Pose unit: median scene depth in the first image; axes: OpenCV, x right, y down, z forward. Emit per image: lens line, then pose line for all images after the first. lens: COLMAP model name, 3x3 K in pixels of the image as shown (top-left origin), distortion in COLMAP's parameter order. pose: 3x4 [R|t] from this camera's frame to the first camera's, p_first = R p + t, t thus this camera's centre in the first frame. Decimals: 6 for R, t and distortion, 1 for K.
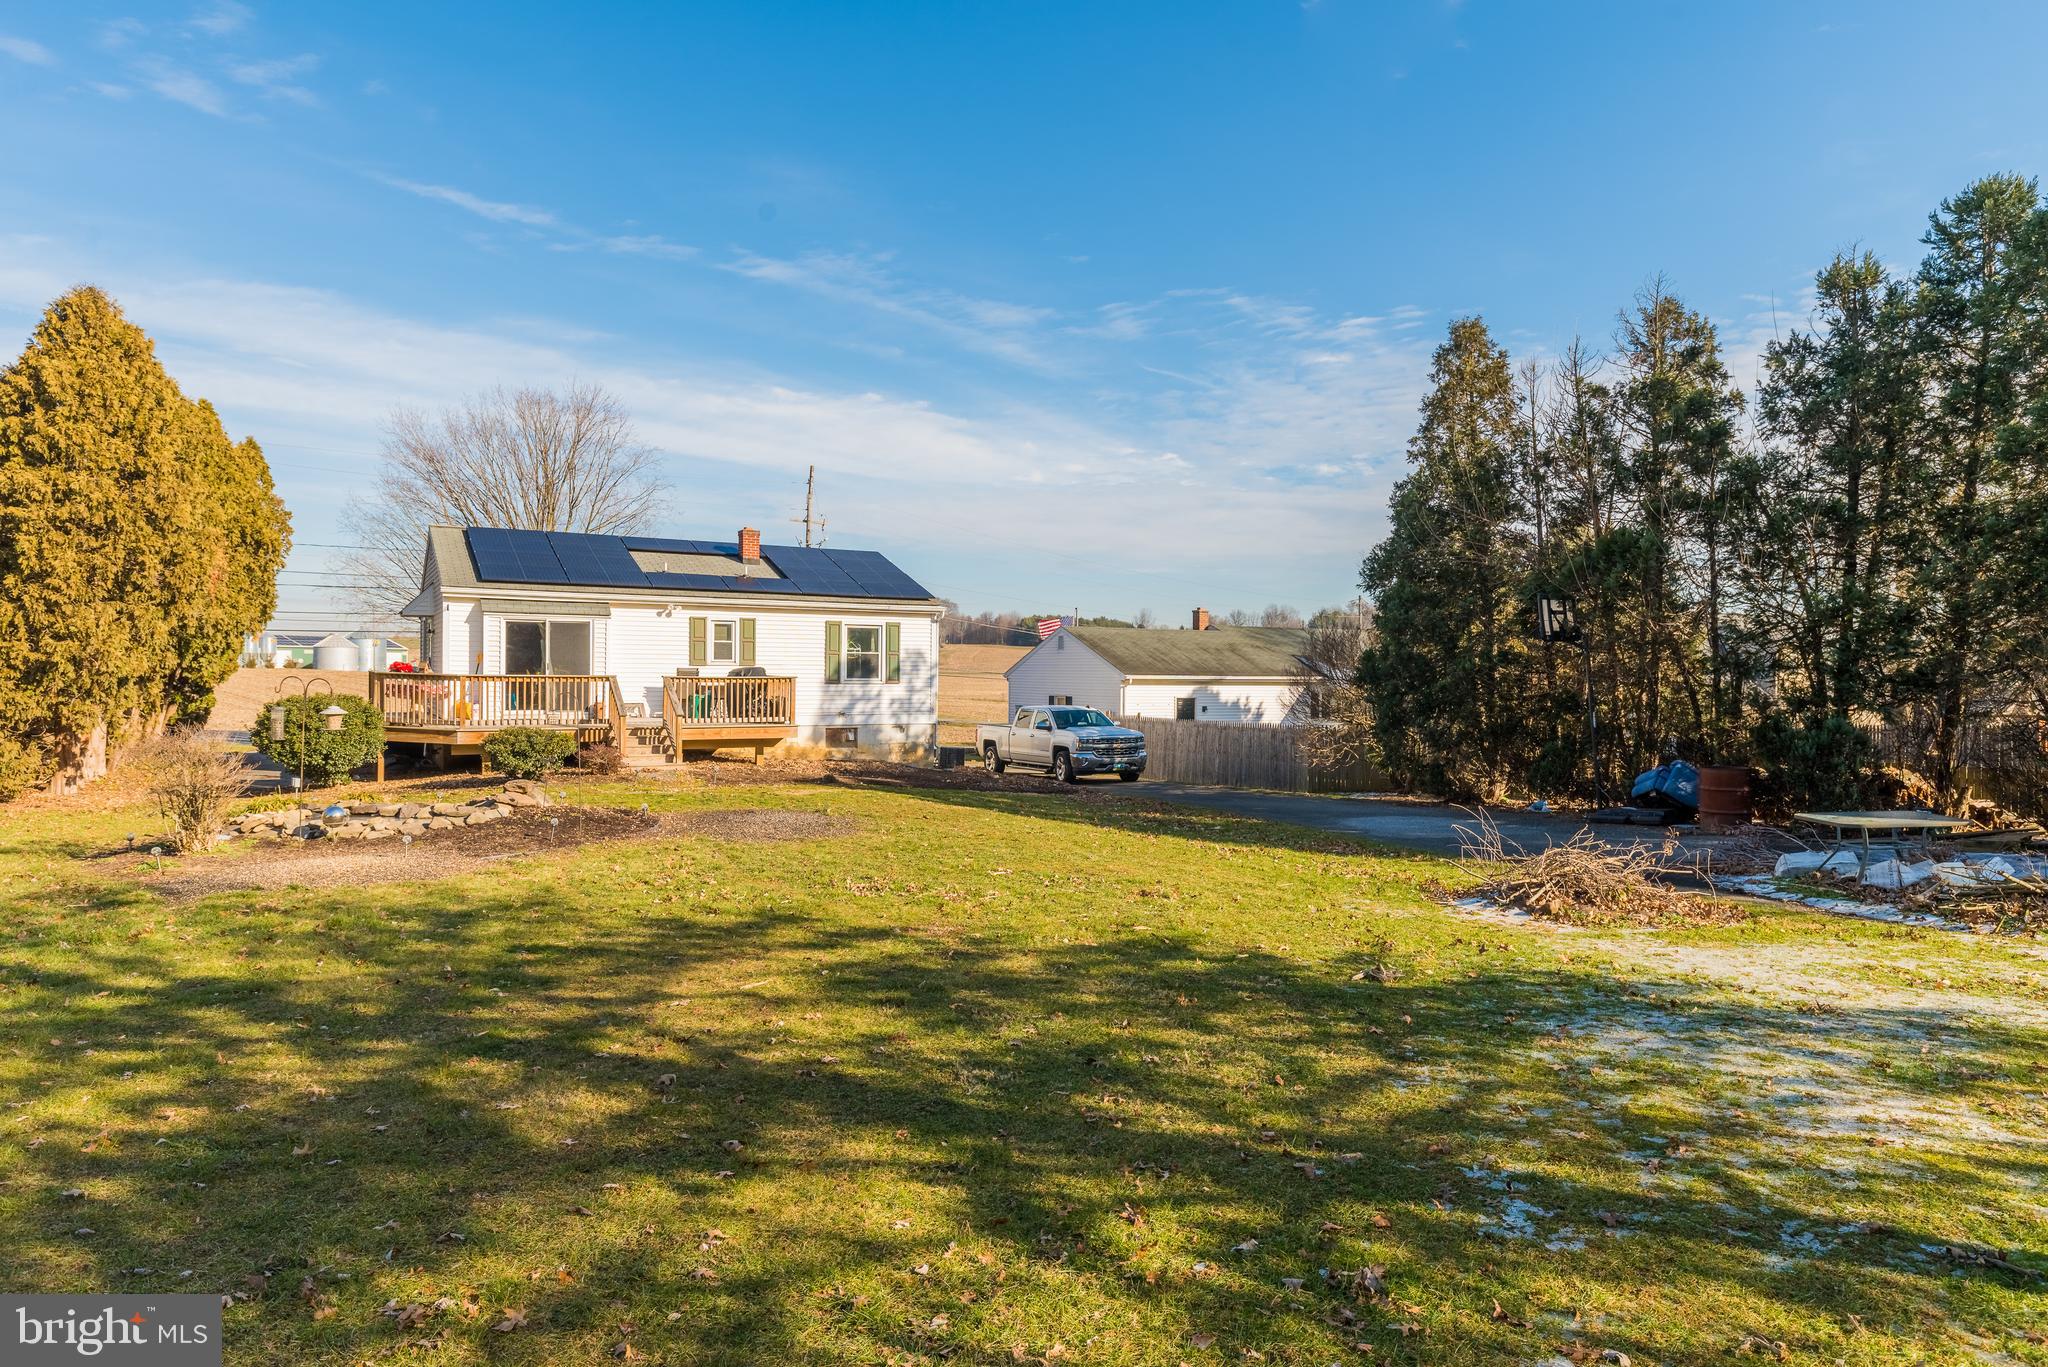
lens RADIAL K [[1196.8, 0, 1028.4], [0, 1196.8, 676.1], [0, 0, 1]] dist [-0.001698, -0.003006]
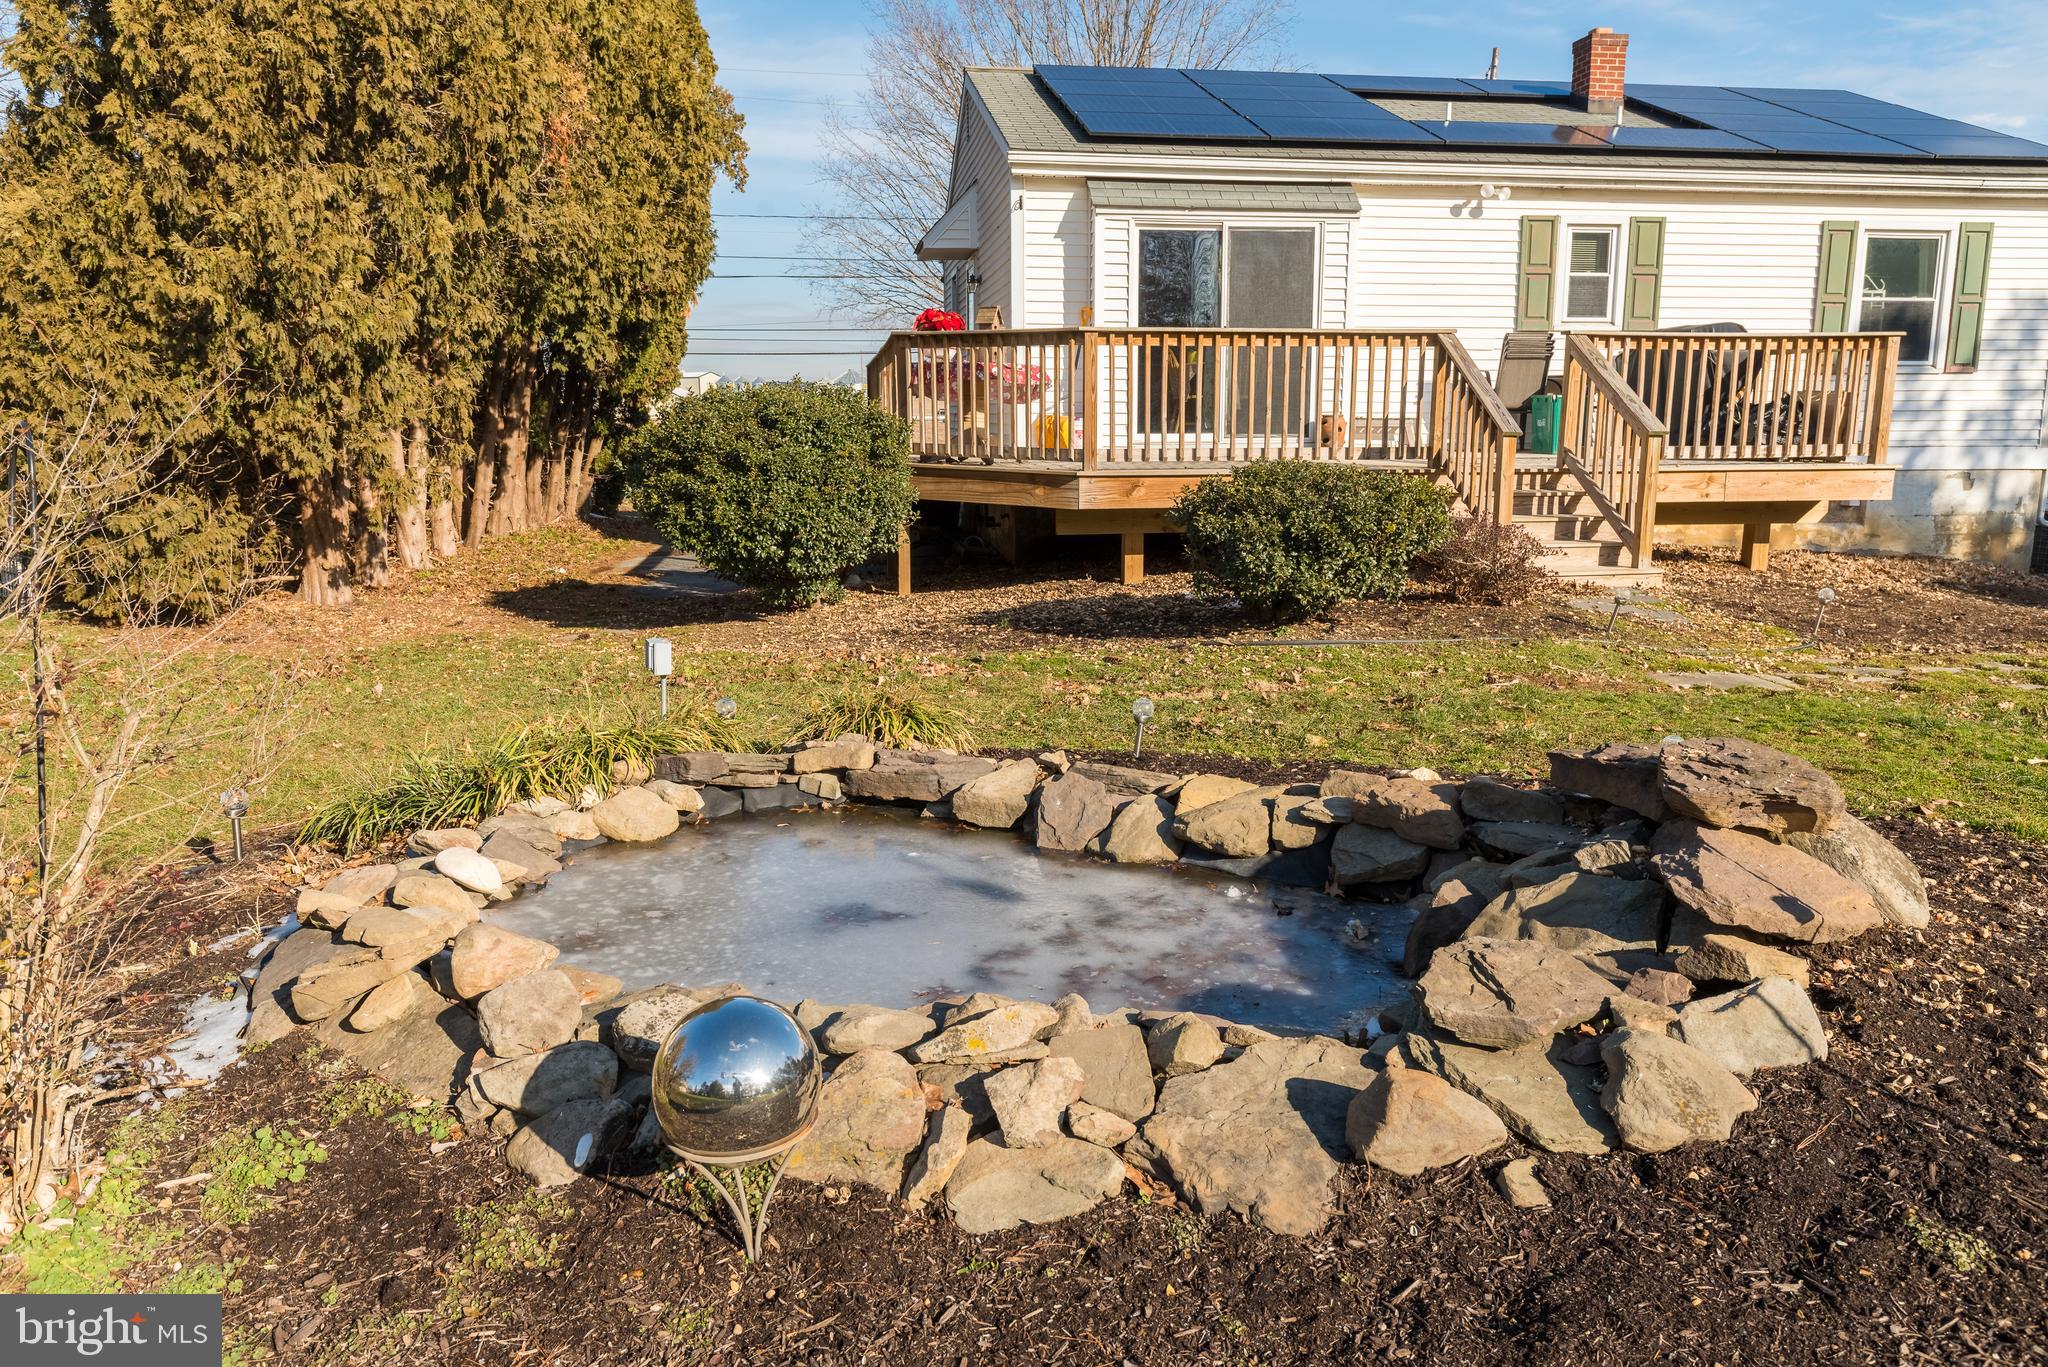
lens RADIAL K [[1384.2, 0, 1025.0], [0, 1384.2, 691.8], [0, 0, 1]] dist [-0.005242, -0.000875]
pose [[0.925867, 0.061129, -0.372873, -0.277730], [0.010260, 0.982395, 0.186532, 0.026675], [0.377711, -0.176529, 0.908940, 0.493262]]
